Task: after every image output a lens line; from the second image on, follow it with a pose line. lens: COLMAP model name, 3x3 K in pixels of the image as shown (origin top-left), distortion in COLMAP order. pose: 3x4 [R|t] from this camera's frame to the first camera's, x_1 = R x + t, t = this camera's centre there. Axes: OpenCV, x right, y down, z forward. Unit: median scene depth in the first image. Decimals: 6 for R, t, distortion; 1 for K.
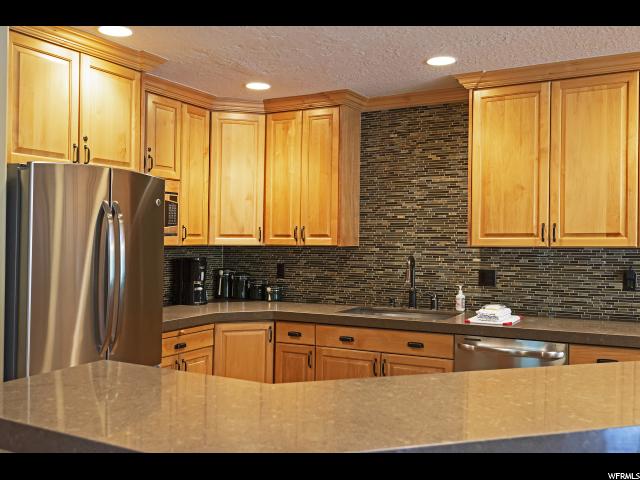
lens RADIAL K [[596.8, 0, 308.1], [0, 596.8, 237.3], [0, 0, 1]] dist [-0.017980, -0.005862]
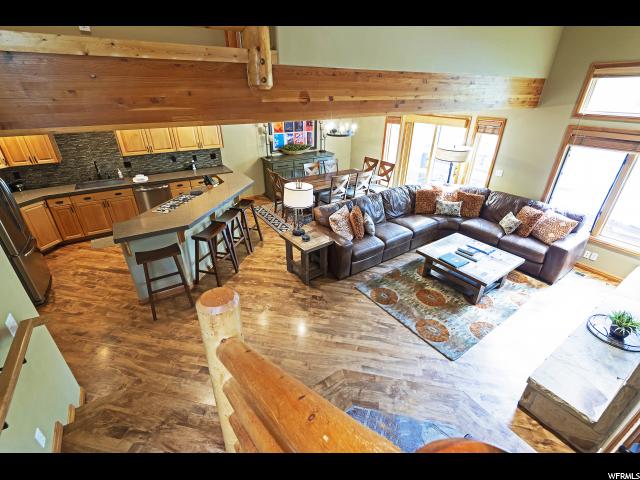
lens RADIAL K [[290.1, 0, 325.5], [0, 290.1, 240.1], [0, 0, 1]] dist [0.040104, -0.021642]
pose [[0.471759, -0.407175, 0.782082, -0.511435], [0.000774, 0.887179, 0.461425, -0.261708], [-0.881727, -0.217076, 0.418850, -0.533769]]
